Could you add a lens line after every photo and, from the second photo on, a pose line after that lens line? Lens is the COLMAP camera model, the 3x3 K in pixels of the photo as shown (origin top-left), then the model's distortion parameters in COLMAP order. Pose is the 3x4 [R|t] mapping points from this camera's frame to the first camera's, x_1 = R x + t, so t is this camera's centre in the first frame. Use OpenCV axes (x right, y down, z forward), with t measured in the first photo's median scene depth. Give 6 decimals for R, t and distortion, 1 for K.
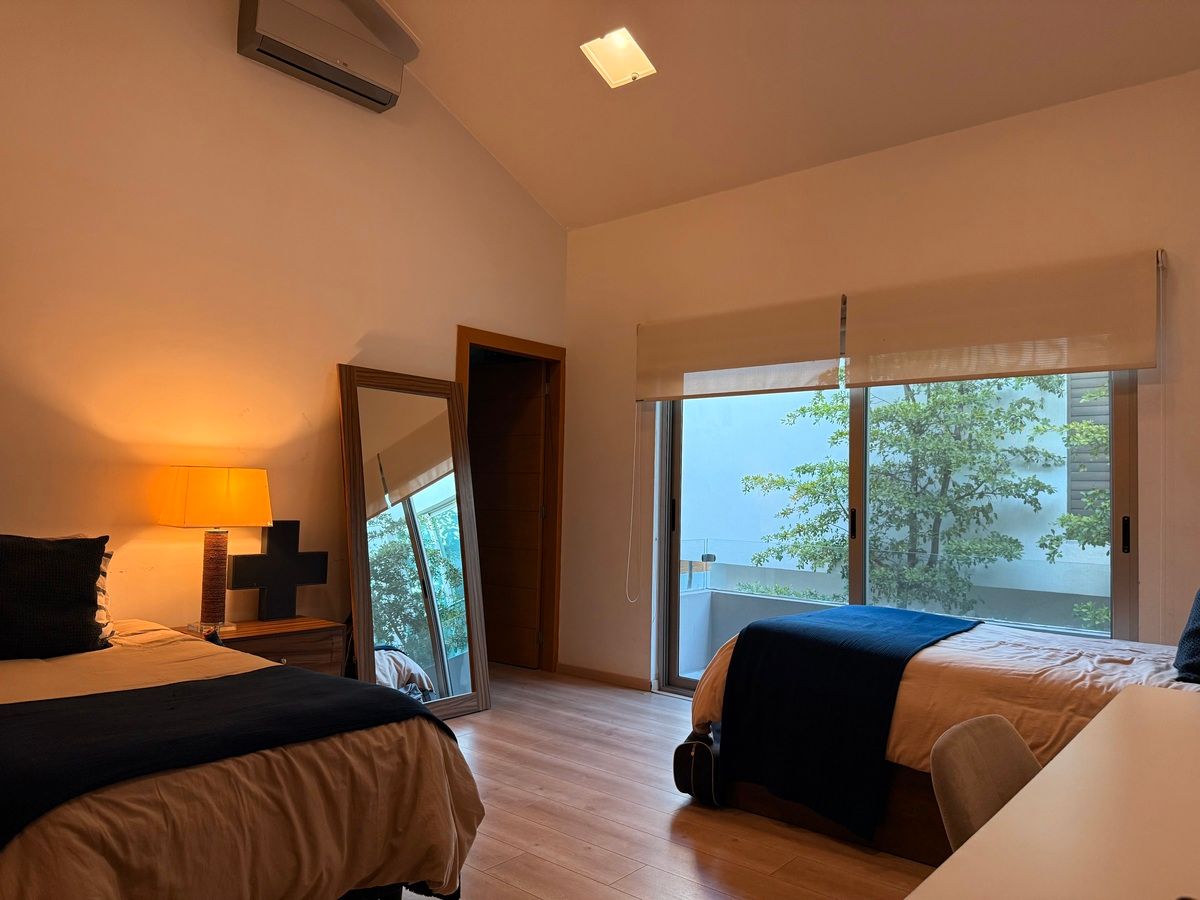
lens RADIAL K [[841.0, 0, 602.5], [0, 841.0, 456.0], [0, 0, 1]] dist [0.046156, -0.059847]
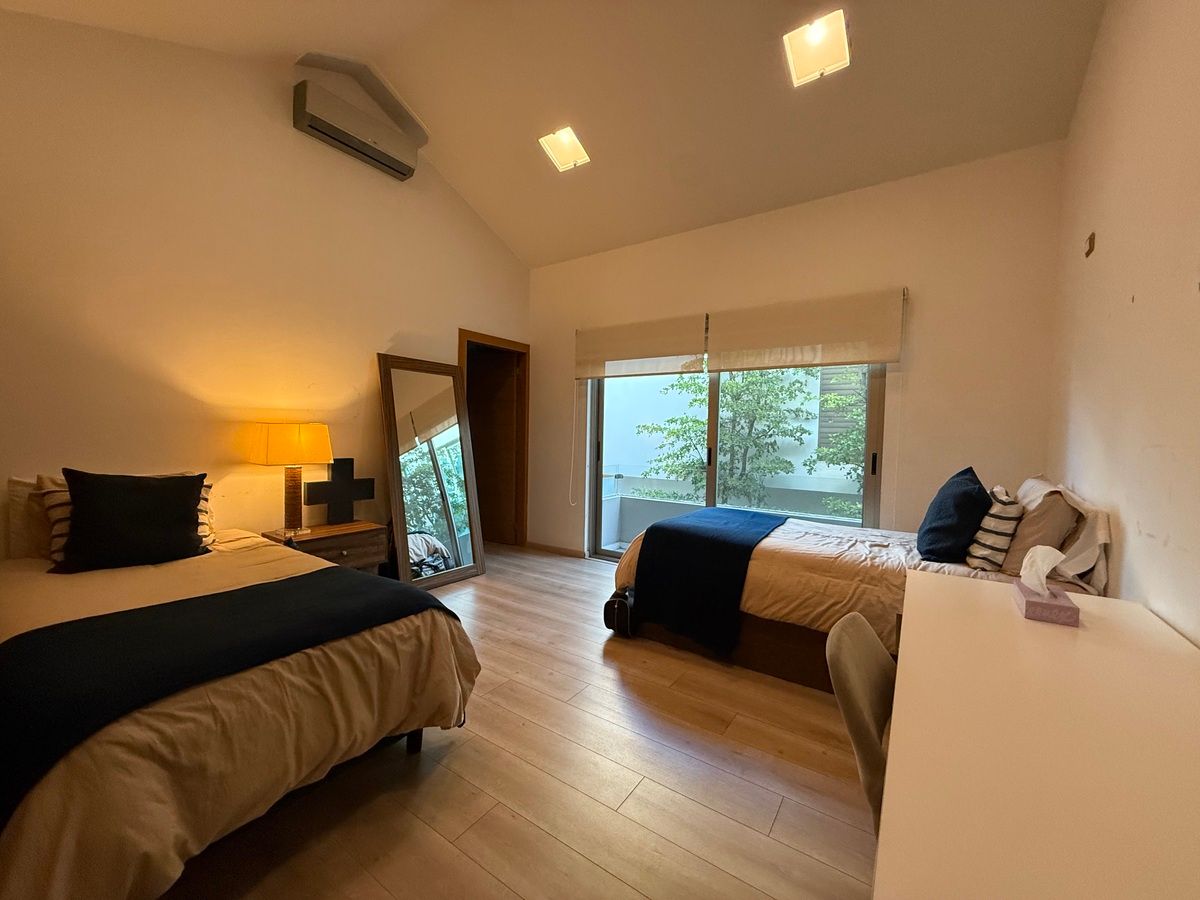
lens RADIAL K [[470.7, 0, 597.4], [0, 470.7, 448.5], [0, 0, 1]] dist [0.000868, -0.000745]
pose [[0.994688, -0.006217, 0.102748, -0.013993], [-0.002130, 0.996718, 0.080924, -0.010116], [-0.102914, -0.080713, 0.991410, 0.138017]]
